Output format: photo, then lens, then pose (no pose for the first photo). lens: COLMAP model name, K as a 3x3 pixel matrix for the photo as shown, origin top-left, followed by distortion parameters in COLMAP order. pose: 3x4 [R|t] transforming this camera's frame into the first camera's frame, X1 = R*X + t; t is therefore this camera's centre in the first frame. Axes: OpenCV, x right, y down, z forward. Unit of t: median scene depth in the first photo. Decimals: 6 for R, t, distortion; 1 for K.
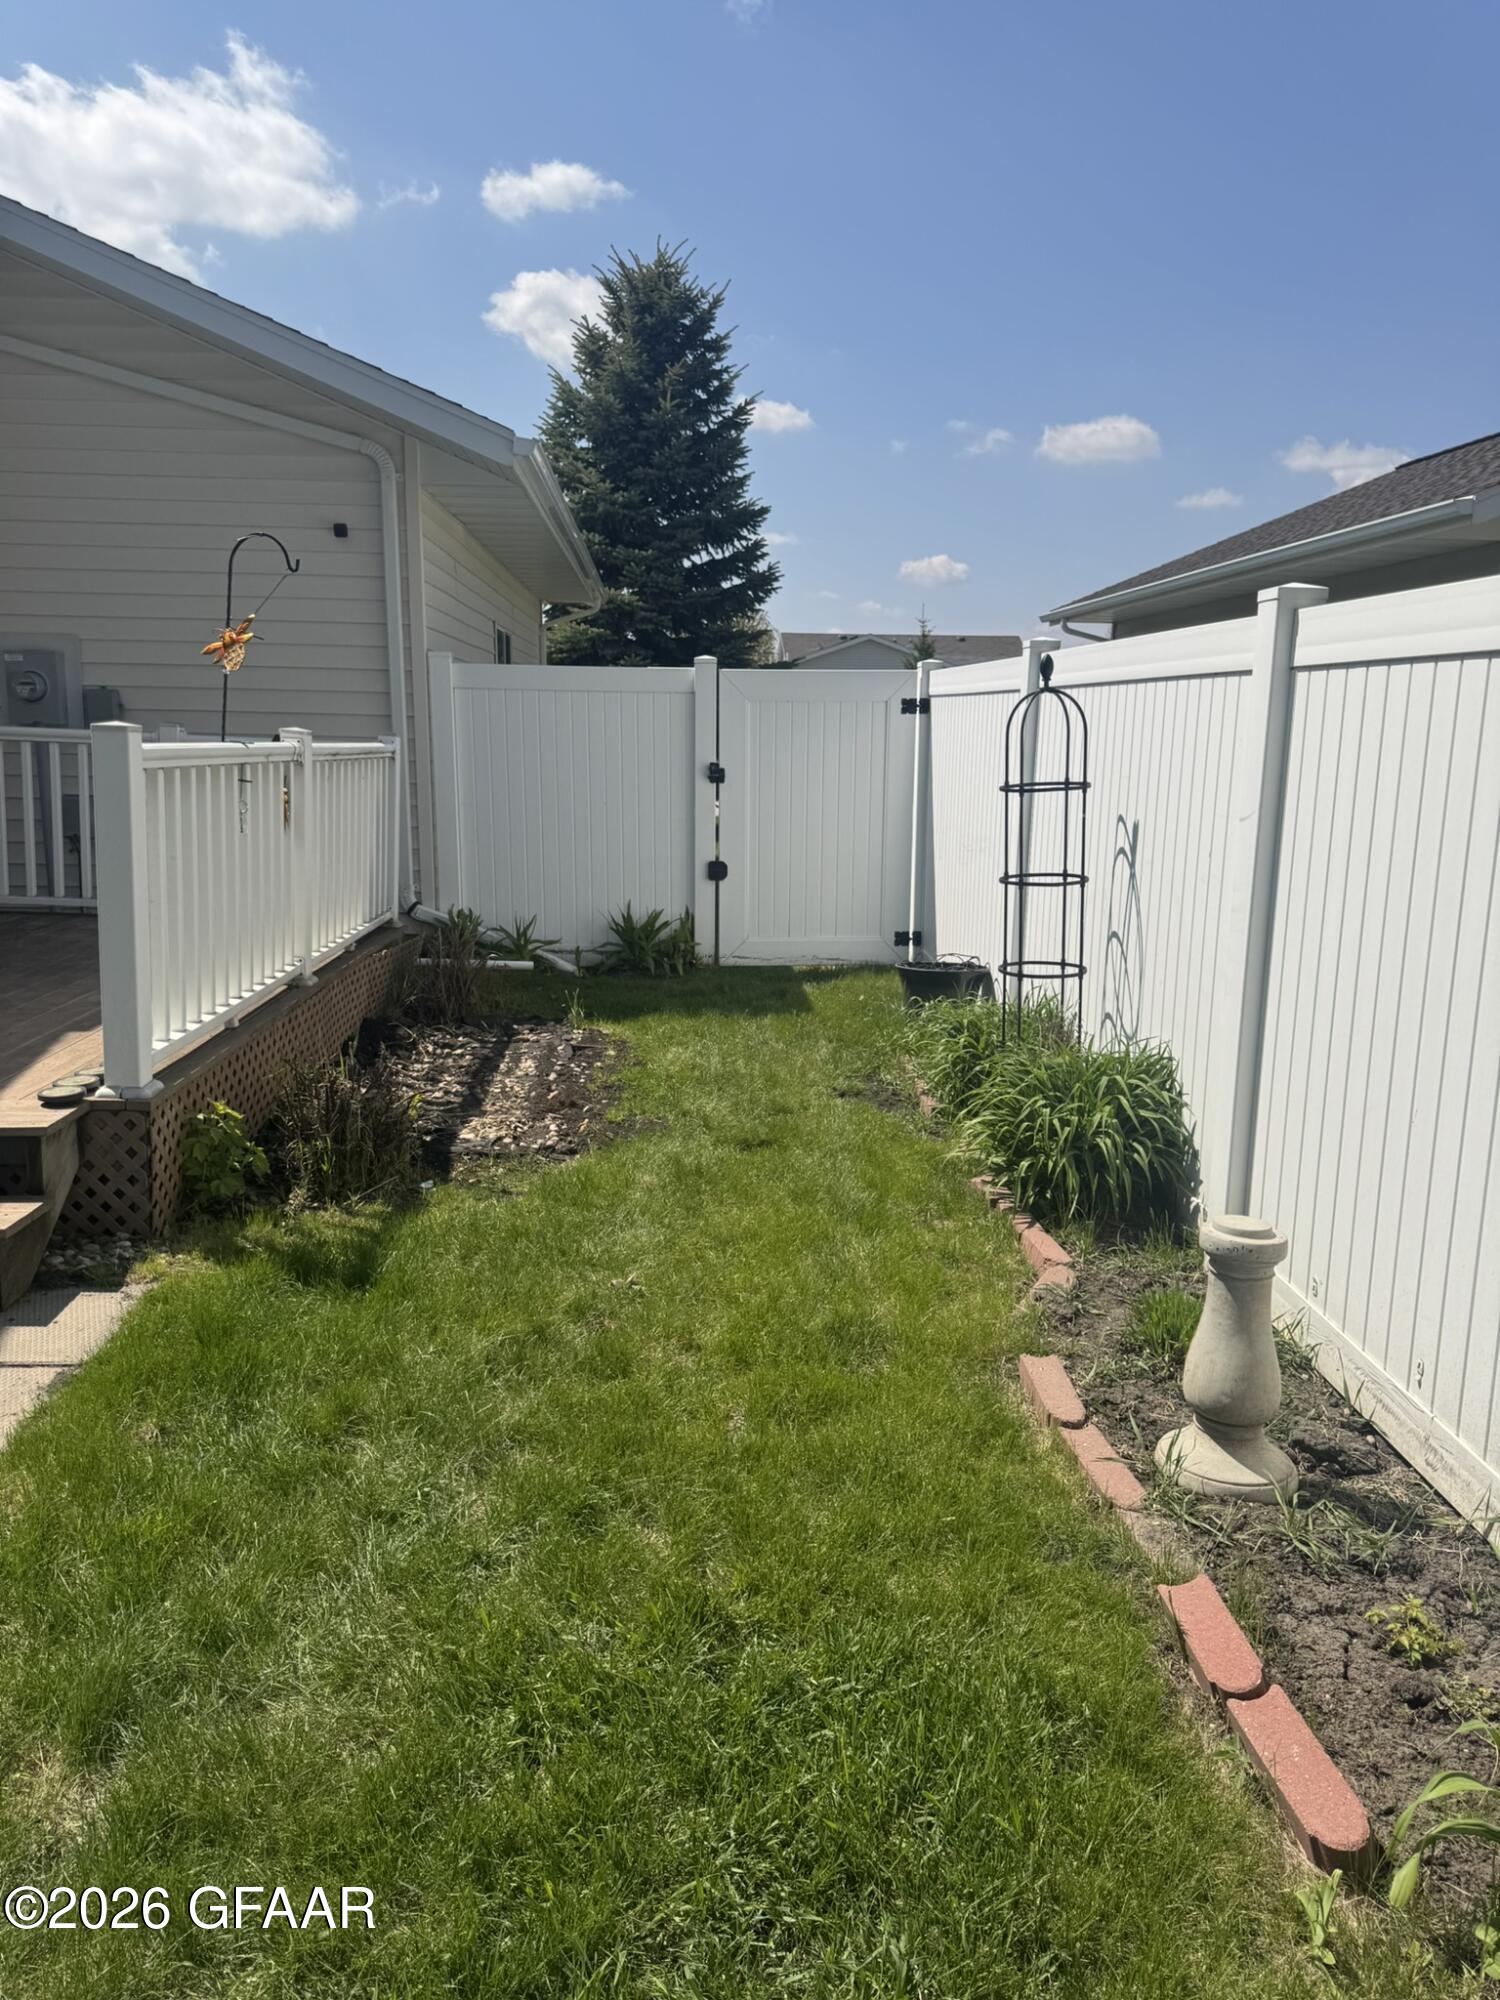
lens RADIAL K [[1390.3, 0, 758.2], [0, 1390.3, 984.1], [0, 0, 1]] dist [0.063635, -0.081693]
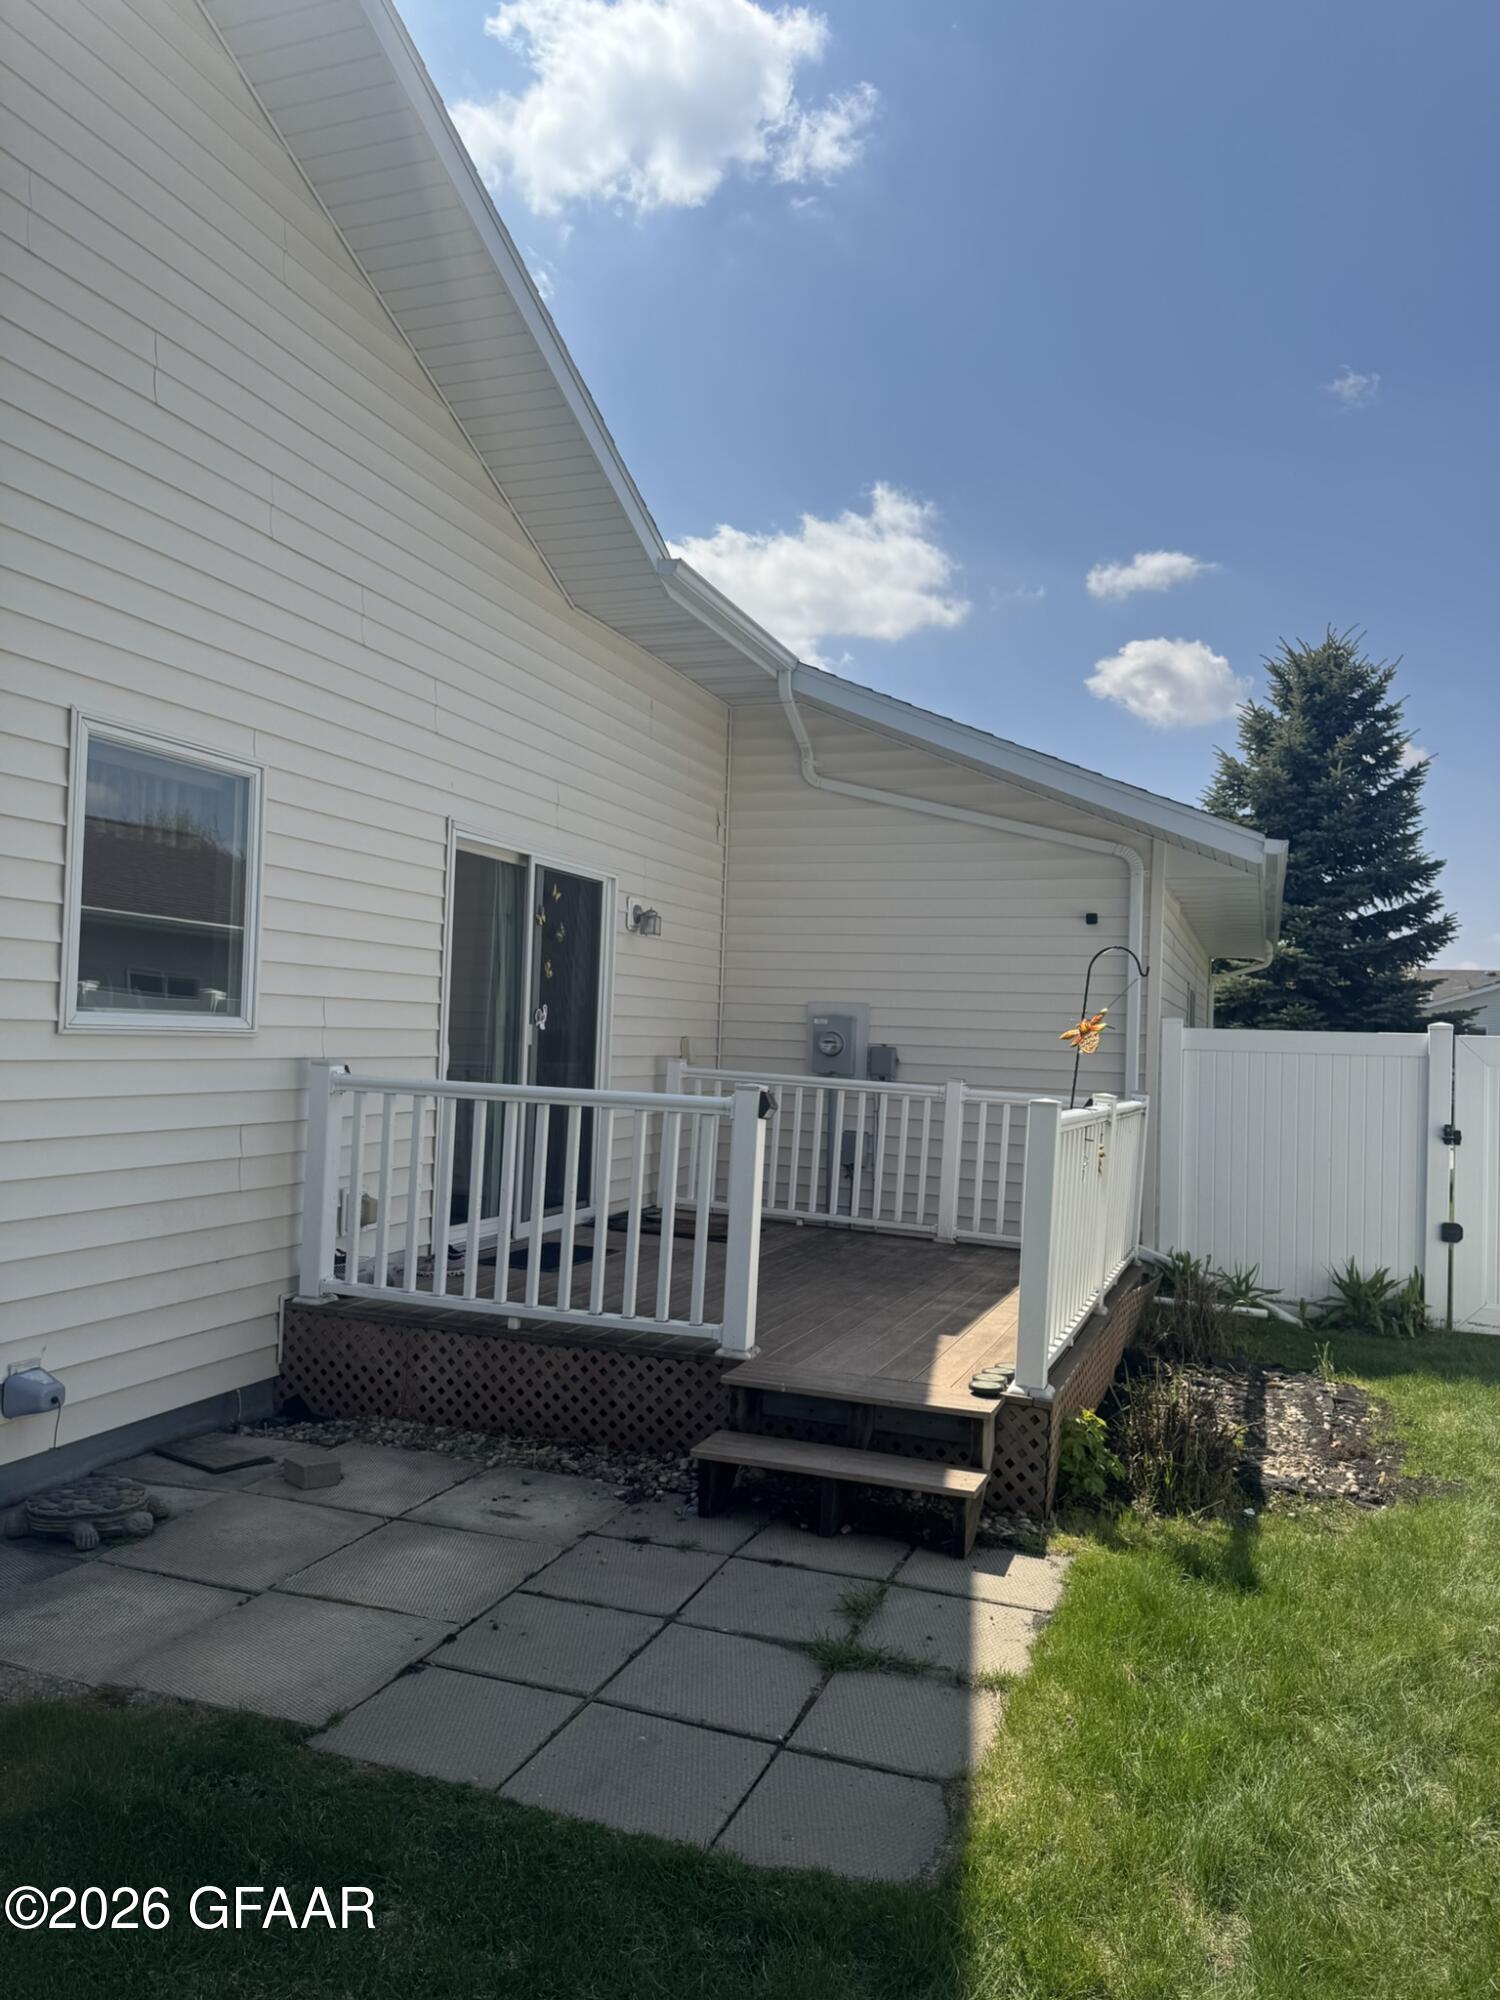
lens RADIAL K [[1390.3, 0, 755.4], [0, 1390.3, 997.9], [0, 0, 1]] dist [0.063635, -0.081693]
pose [[0.914158, 0.002446, -0.405350, -0.136080], [-0.093197, 0.974461, -0.204302, 0.010268], [0.394498, 0.224542, 0.891040, -0.225262]]
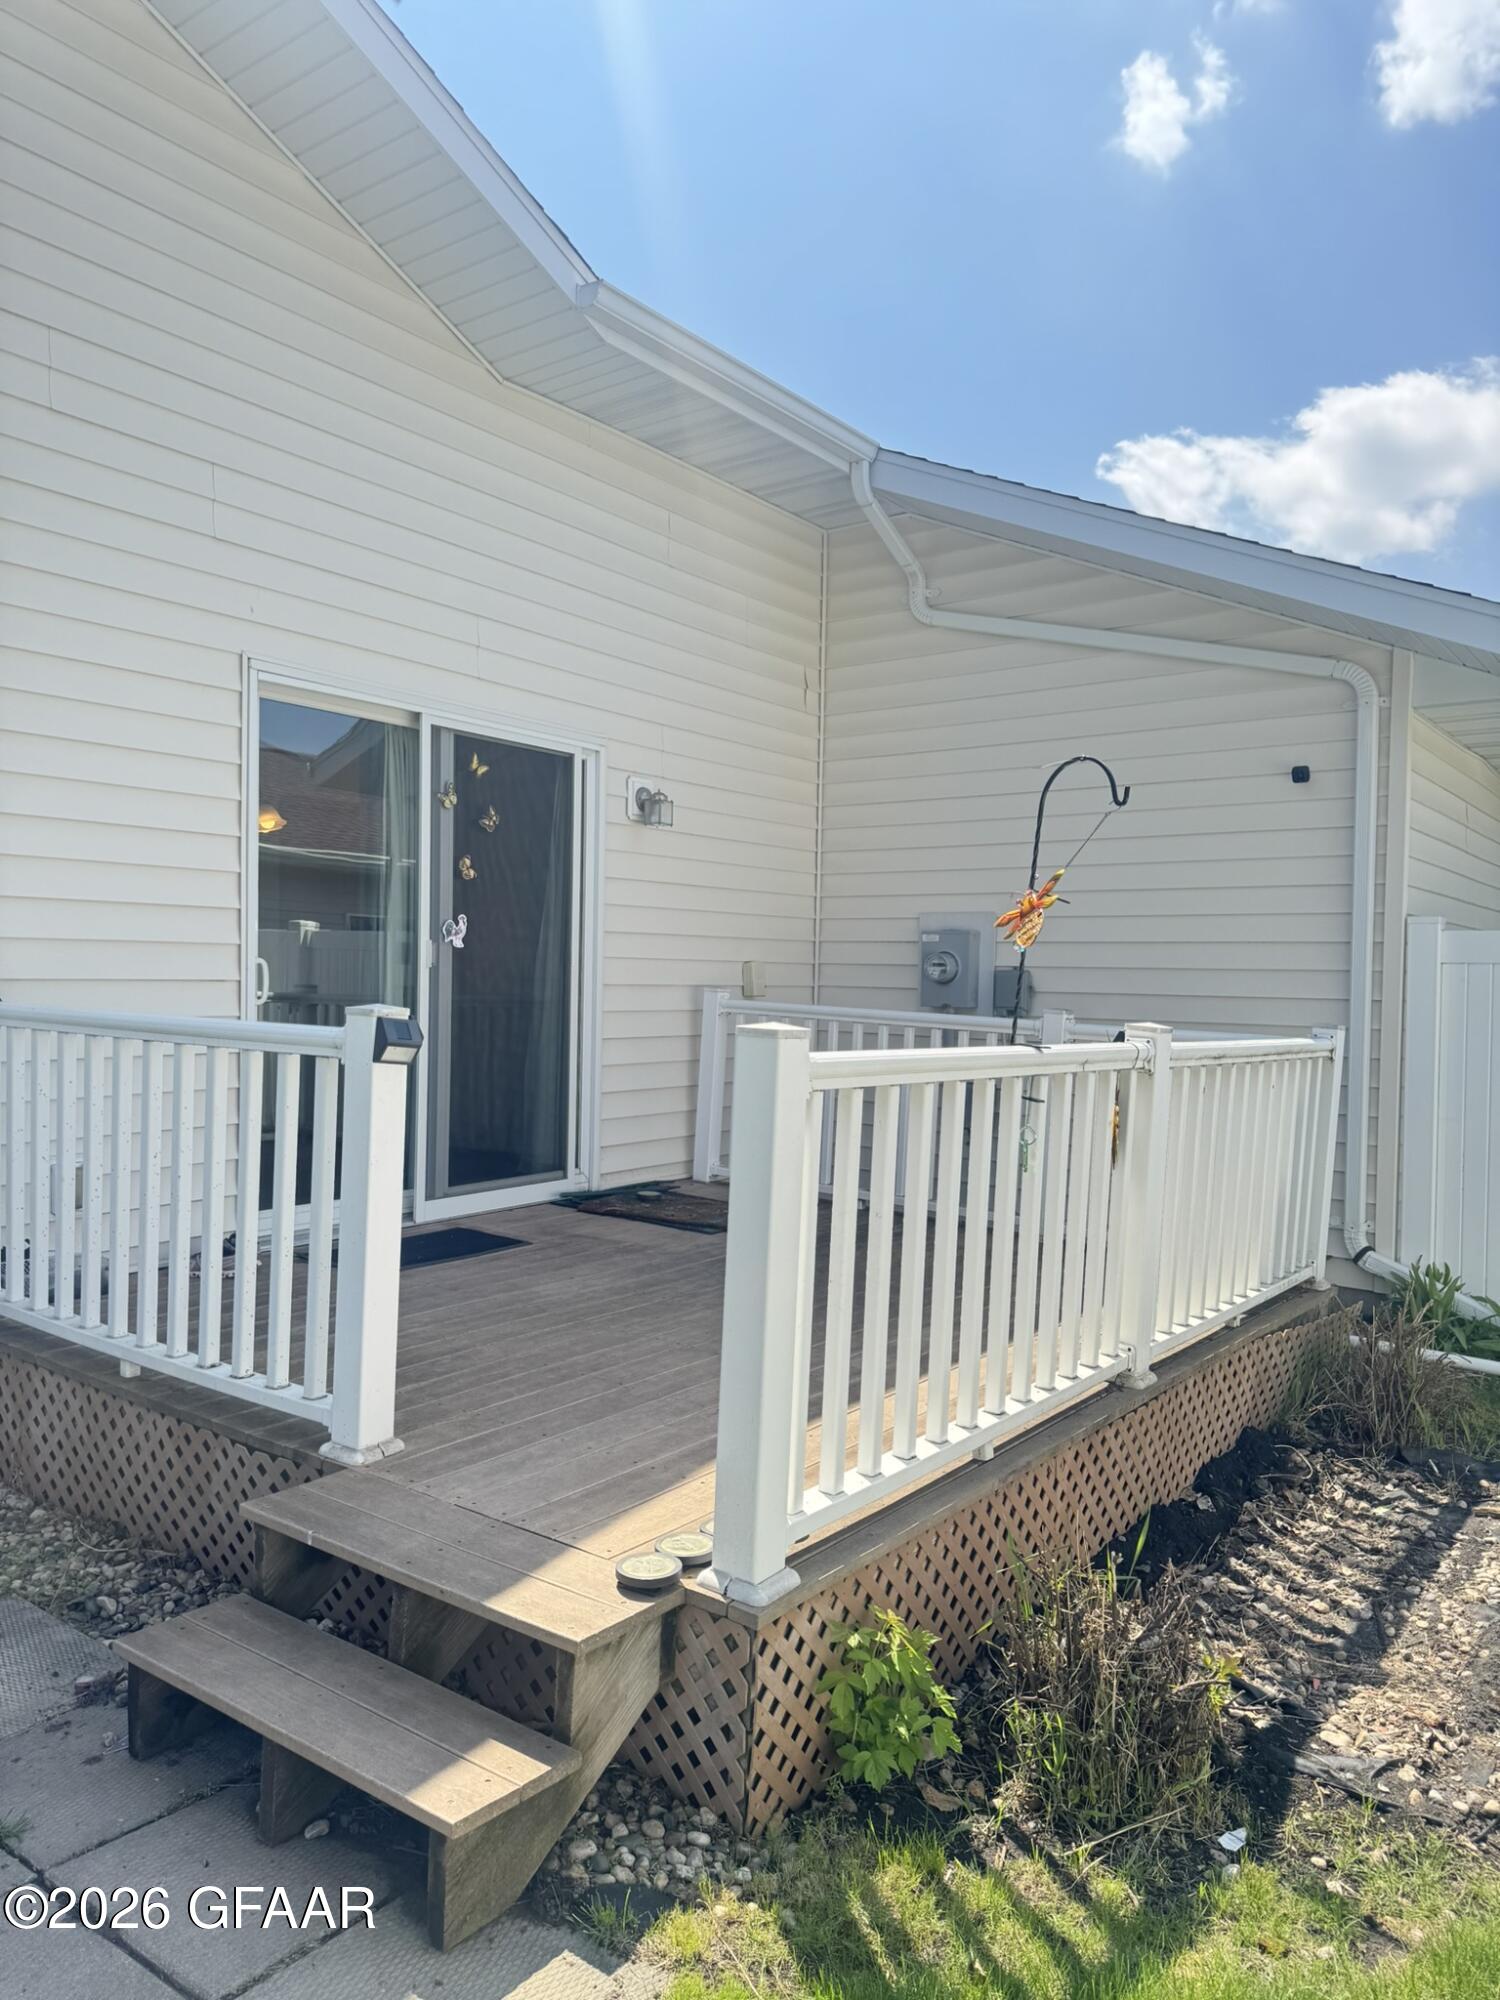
lens RADIAL K [[1390.3, 0, 759.9], [0, 1390.3, 1017.9], [0, 0, 1]] dist [0.063635, -0.081693]
pose [[0.763991, 0.015663, -0.645037, -0.022731], [-0.124613, 0.984466, -0.123688, -0.081371], [0.633079, 0.174877, 0.754075, 0.376638]]
